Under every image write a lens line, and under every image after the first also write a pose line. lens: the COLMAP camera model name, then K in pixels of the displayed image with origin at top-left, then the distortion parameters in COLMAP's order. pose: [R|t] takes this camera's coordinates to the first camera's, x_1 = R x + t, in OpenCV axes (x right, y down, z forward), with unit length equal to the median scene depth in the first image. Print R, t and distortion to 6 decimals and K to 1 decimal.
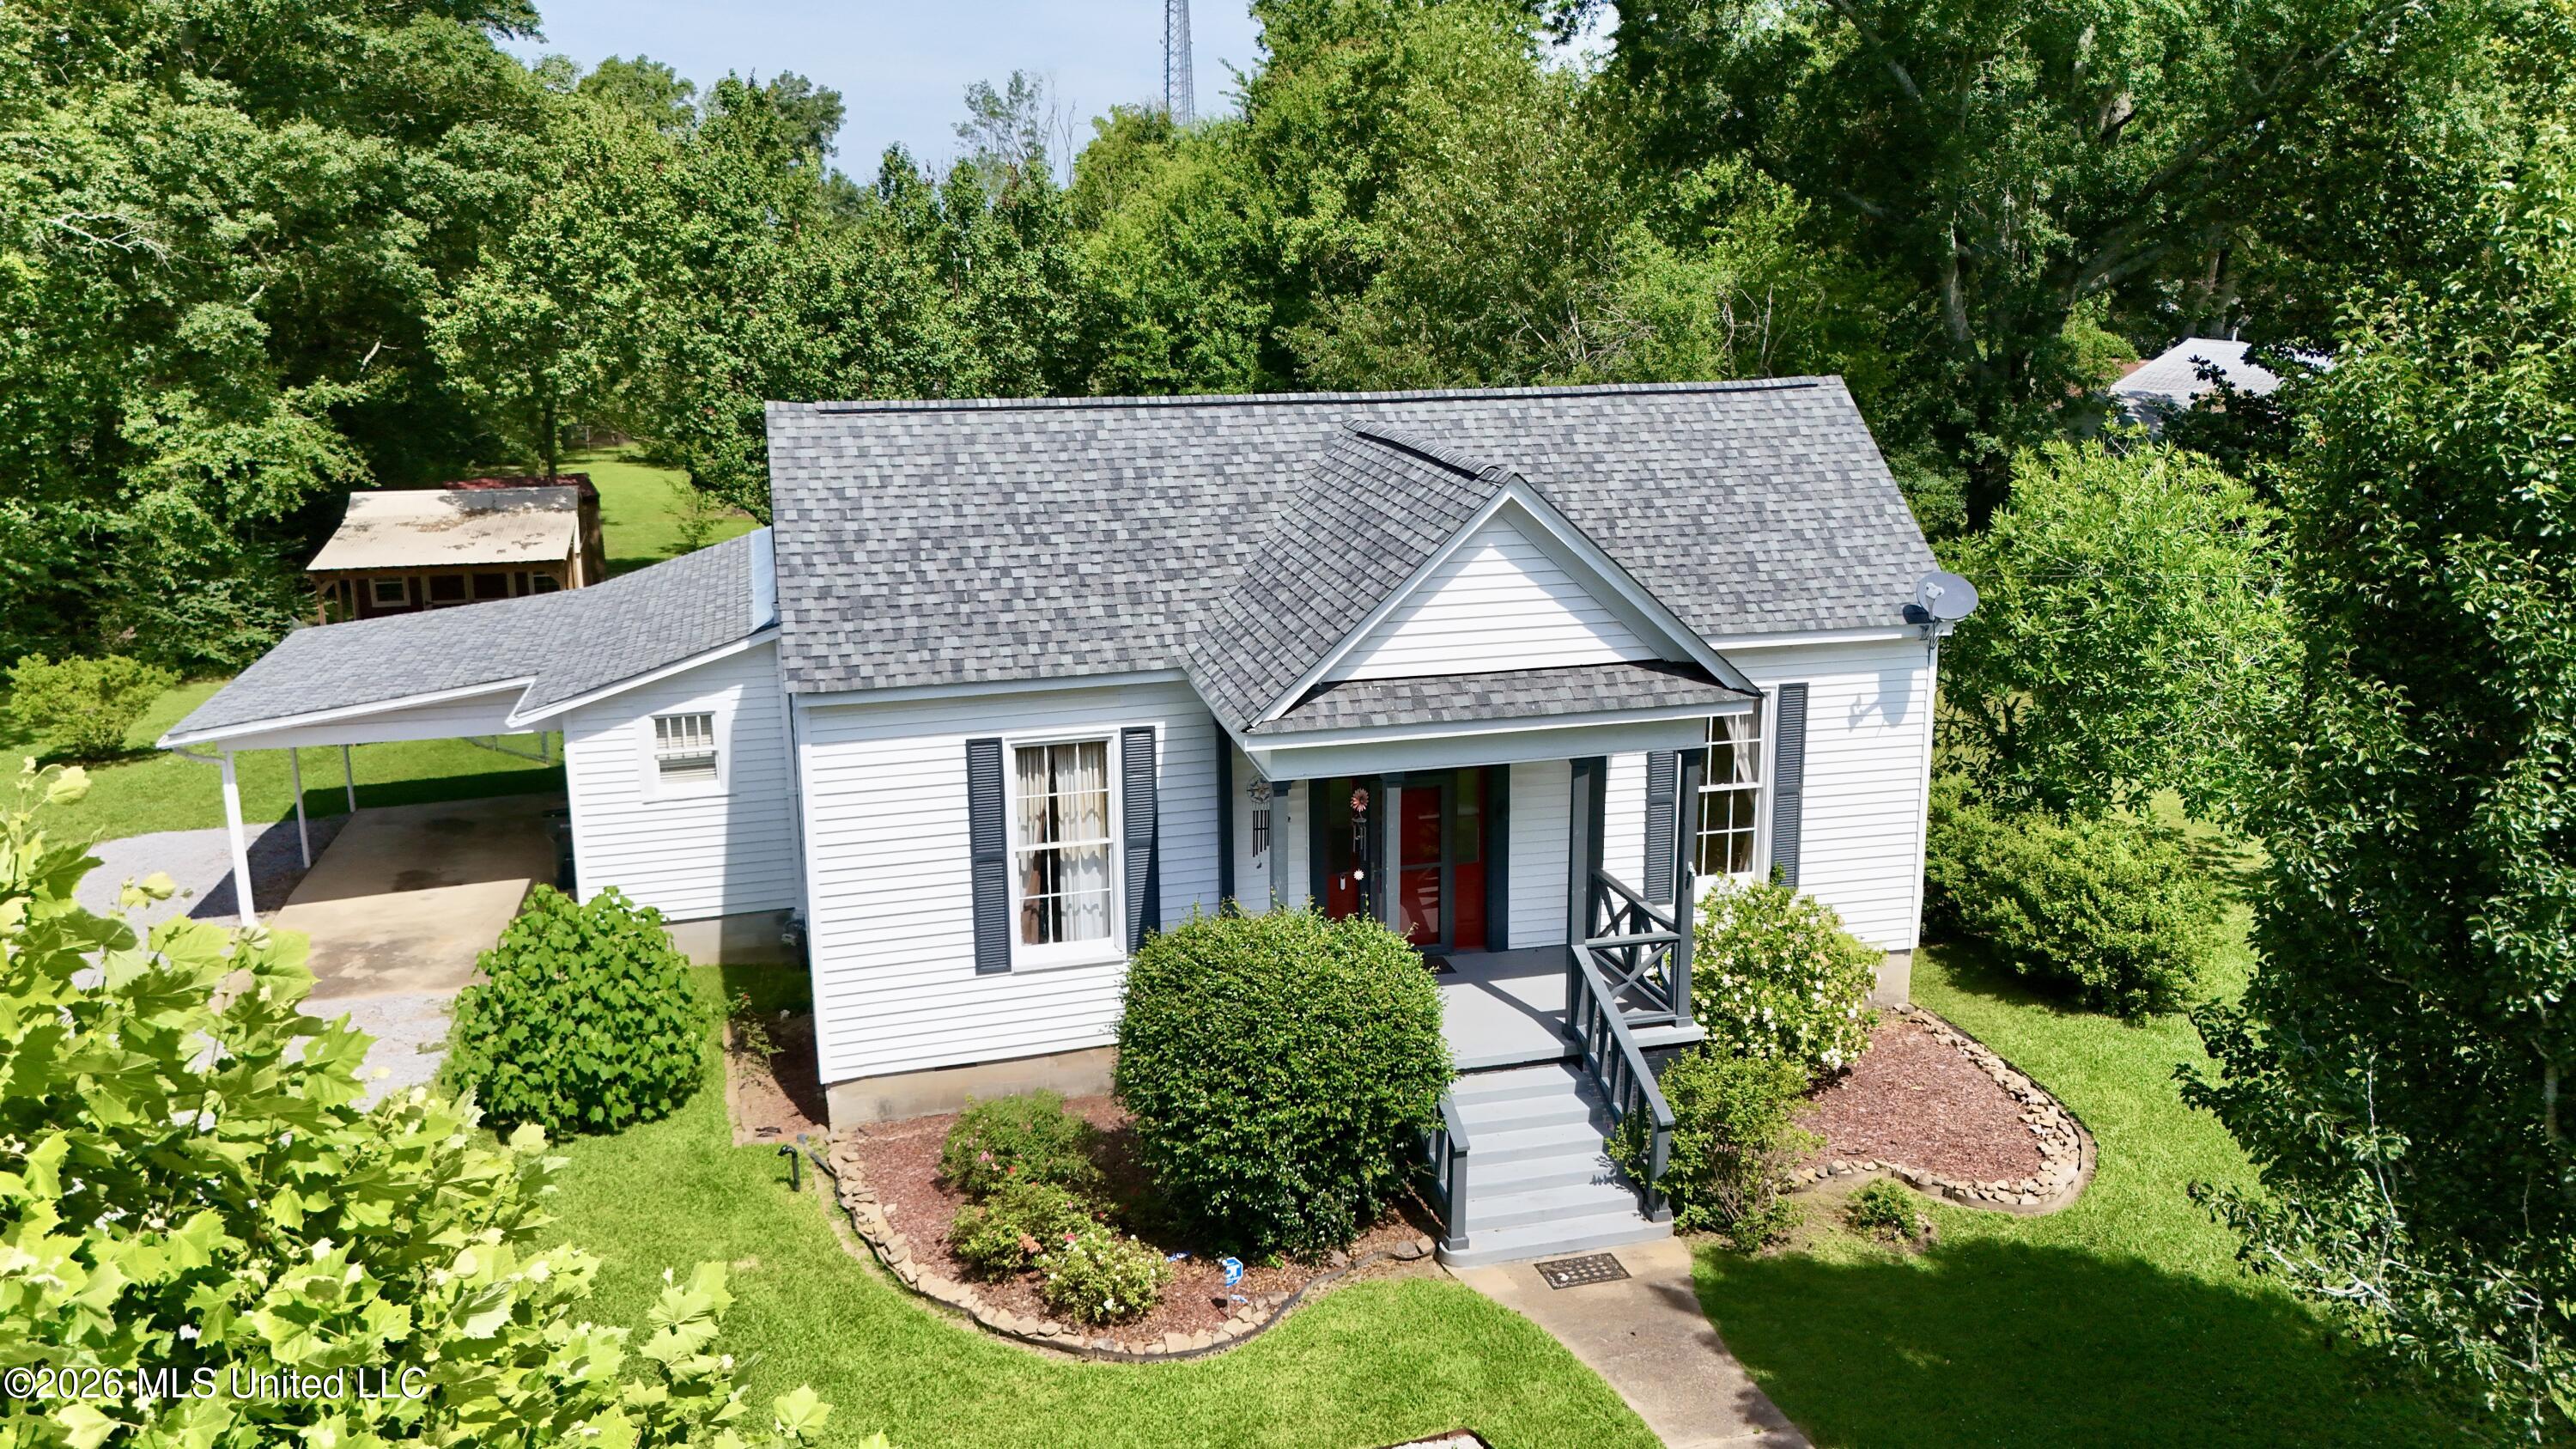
lens RADIAL K [[1901.8, 0, 1303.5], [0, 1901.8, 725.4], [0, 0, 1]] dist [0.043599, -0.031842]
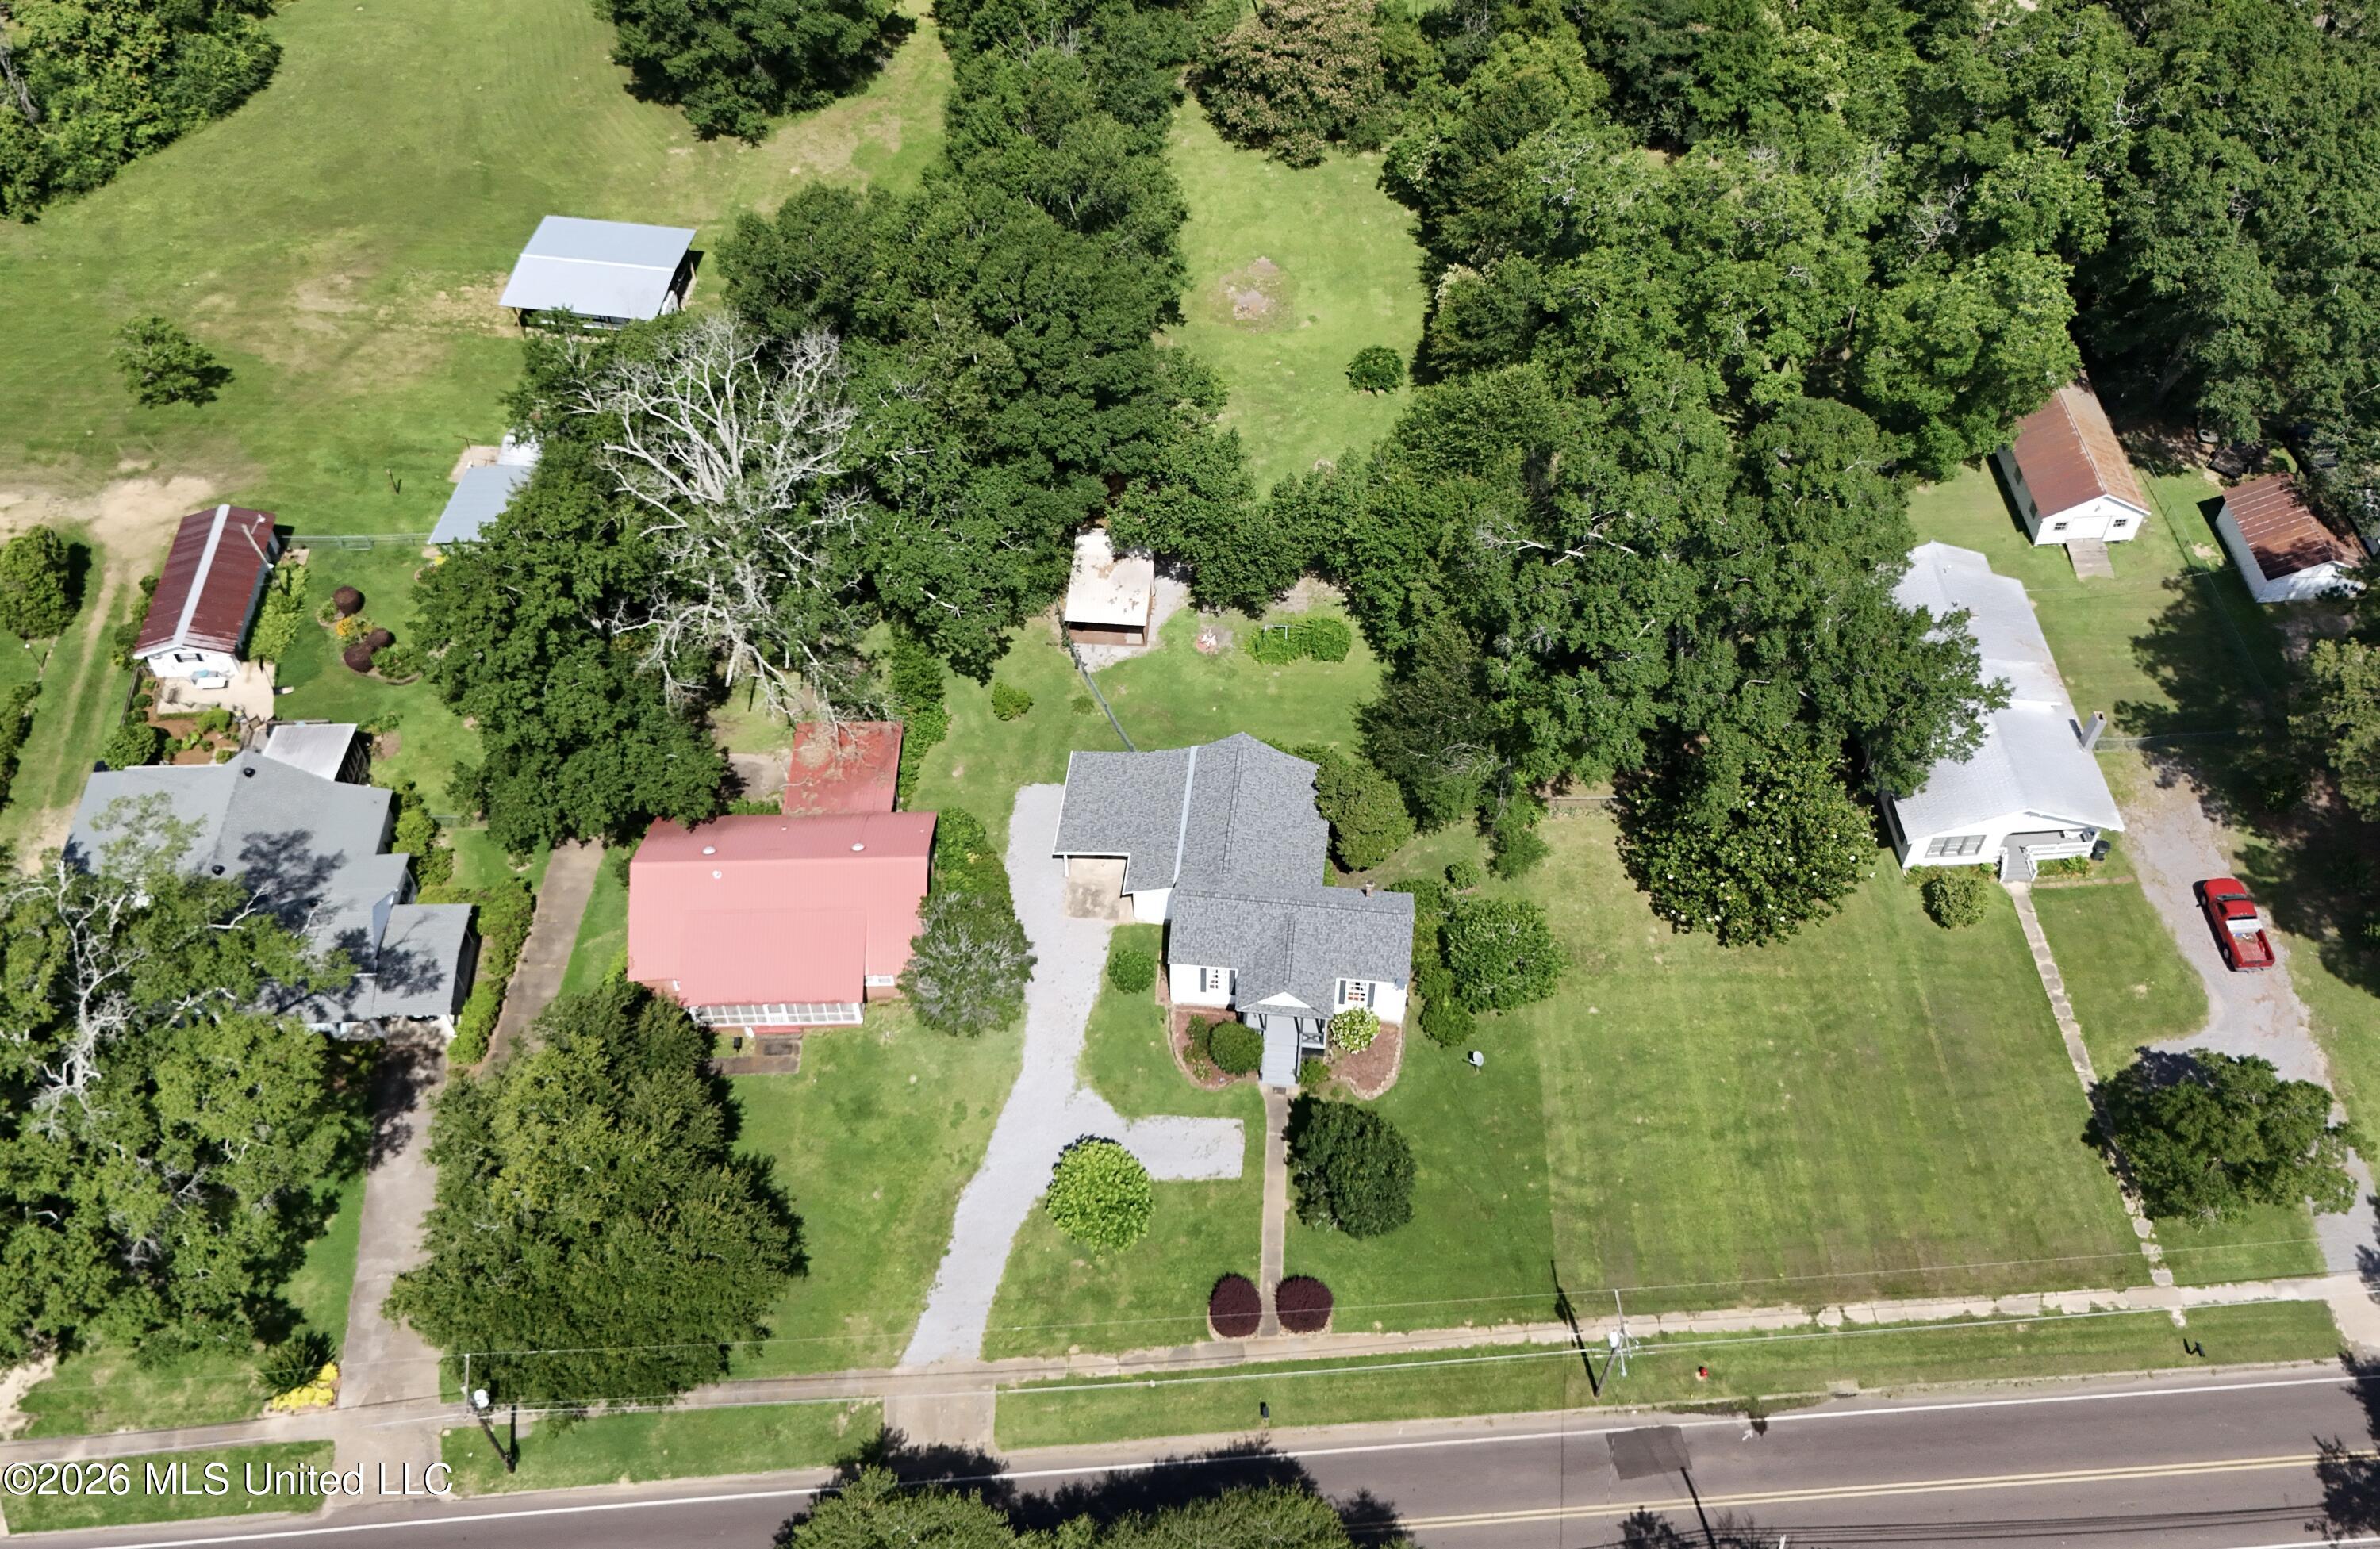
lens RADIAL K [[2180.3, 0, 1176.6], [0, 2180.3, 701.3], [0, 0, 1]] dist [0.035750, 0.000000]
pose [[0.926444, 0.288214, -0.242147, 1.002421], [-0.086489, 0.789031, 0.608235, -4.194163], [0.366363, -0.542552, 0.755920, -3.171455]]
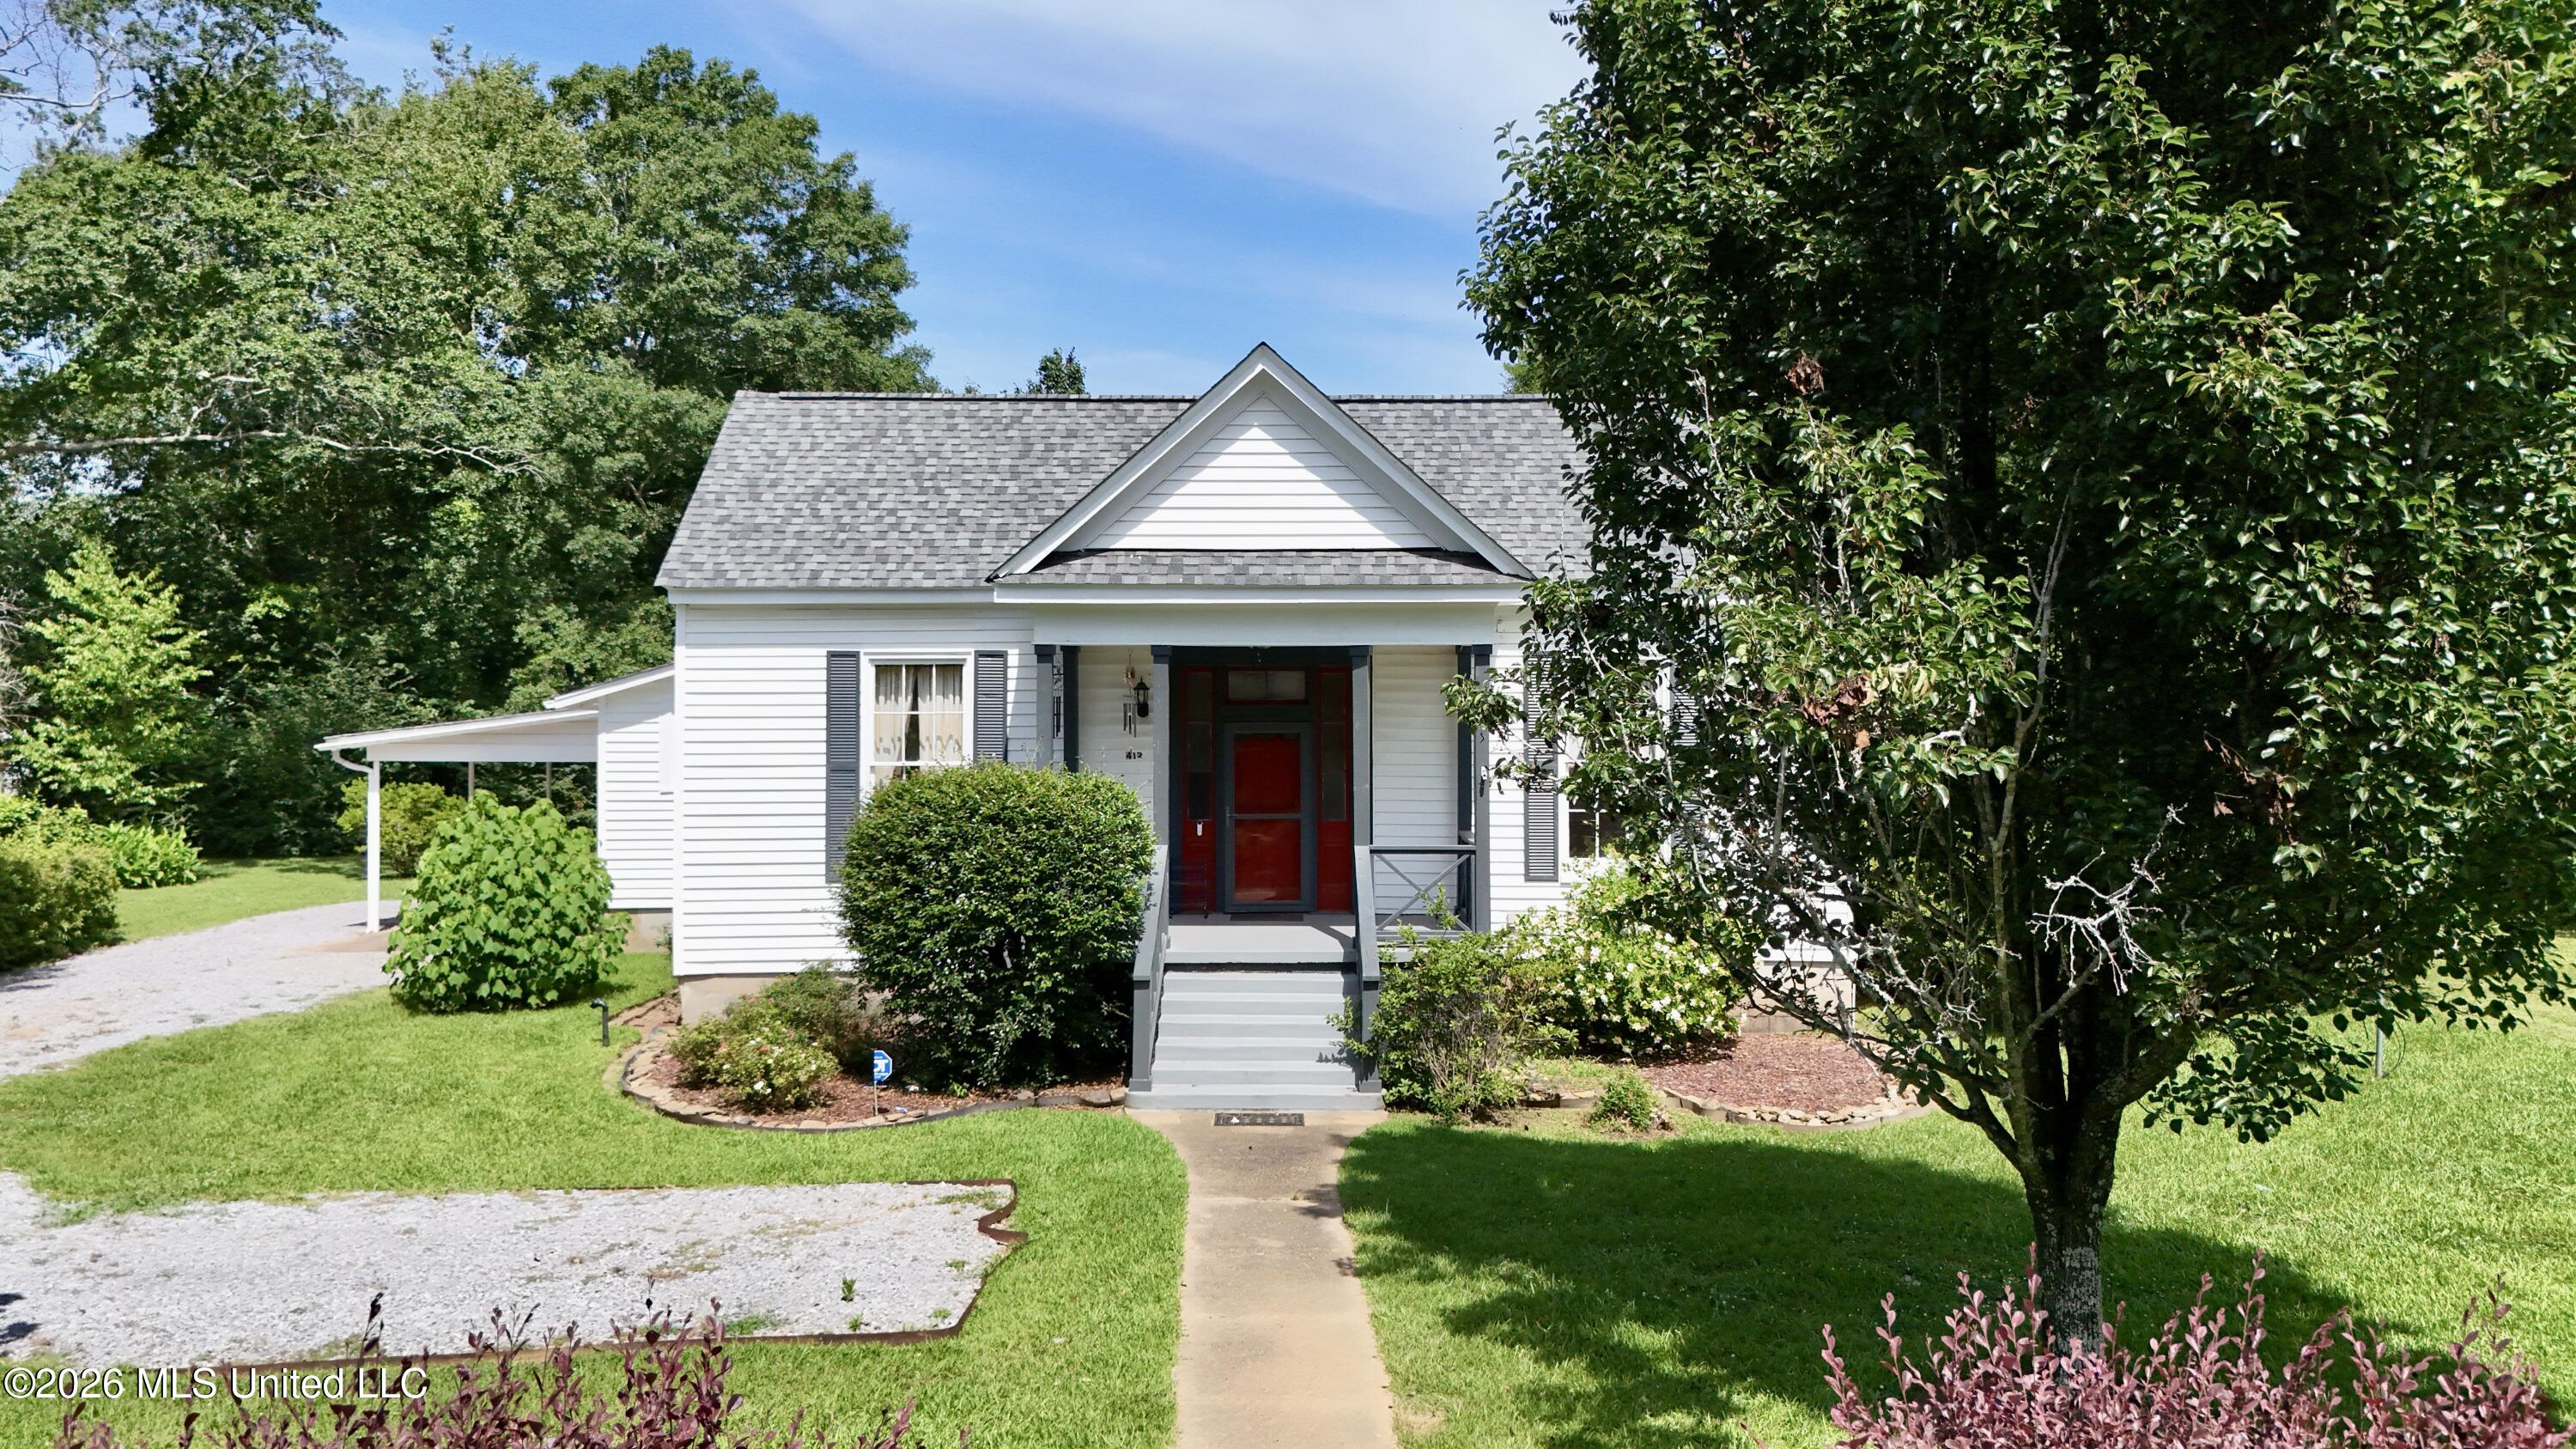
lens RADIAL K [[1901.8, 0, 1309.5], [0, 1901.8, 735.2], [0, 0, 1]] dist [0.043599, -0.031842]
pose [[0.964571, 0.007917, -0.263703, 0.357857], [-0.065706, 0.975262, -0.211061, 0.254939], [0.255509, 0.220910, 0.941230, 0.066898]]
